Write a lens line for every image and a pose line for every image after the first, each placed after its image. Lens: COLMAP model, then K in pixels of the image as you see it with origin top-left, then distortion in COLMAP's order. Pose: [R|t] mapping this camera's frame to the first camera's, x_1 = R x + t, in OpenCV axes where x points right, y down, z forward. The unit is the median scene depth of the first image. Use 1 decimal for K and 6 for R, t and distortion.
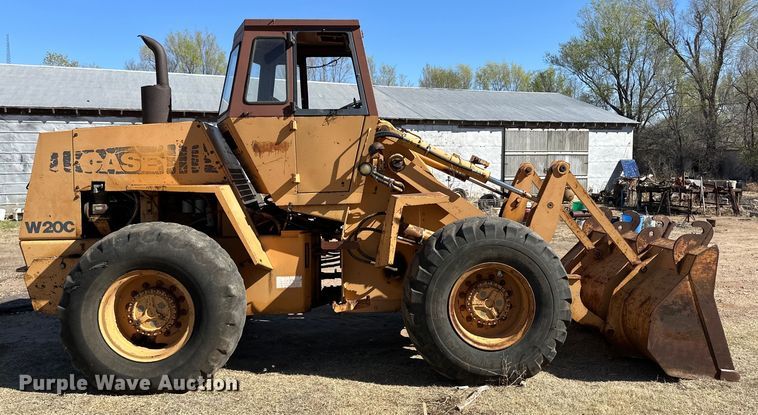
lens RADIAL K [[619.4, 0, 395.3], [0, 619.4, 189.6], [0, 0, 1]] dist [0.209632, -0.485925]
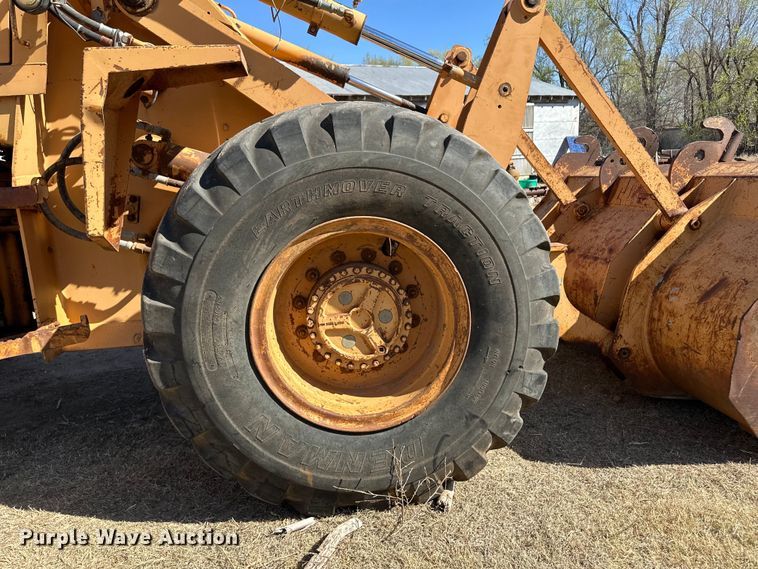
lens RADIAL K [[557.1, 0, 379.0], [0, 557.1, 284.5], [0, 0, 1]] dist [0.010293, -0.004330]
pose [[0.997909, -0.054633, 0.034553, 0.043649], [0.048434, 0.985918, 0.160061, 0.029668], [-0.042811, -0.158052, 0.986502, 0.187341]]
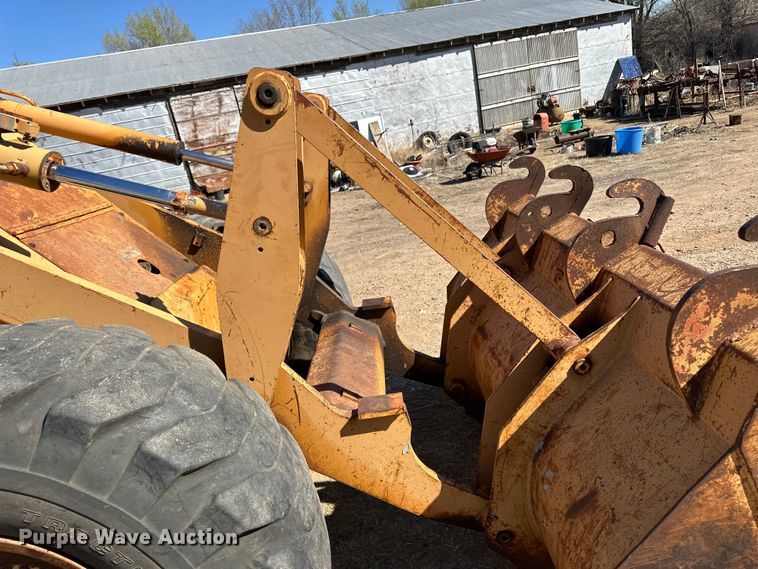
lens RADIAL K [[550.3, 0, 386.0], [0, 550.3, 283.3], [0, 0, 1]] dist [0.057097, -0.088009]
pose [[0.981522, -0.157493, -0.108676, 0.105397], [0.180145, 0.952043, 0.247309, -0.001295], [0.064515, -0.262316, 0.962823, 0.232267]]
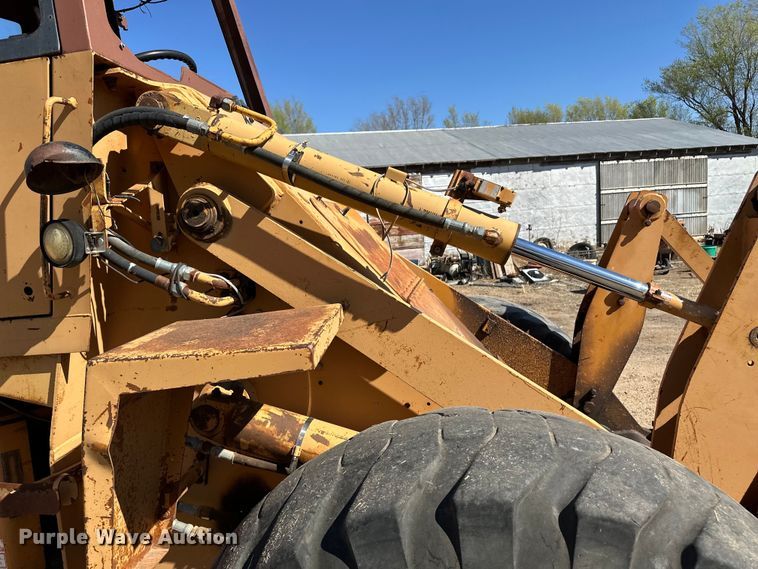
lens RADIAL K [[542.2, 0, 373.3], [0, 542.2, 284.5], [0, 0, 1]] dist [0.066870, -0.095520]
pose [[0.973505, -0.040165, -0.225112, 0.045163], [0.058053, 0.995611, 0.073412, -0.007218], [0.221175, -0.084535, 0.971563, 0.235153]]
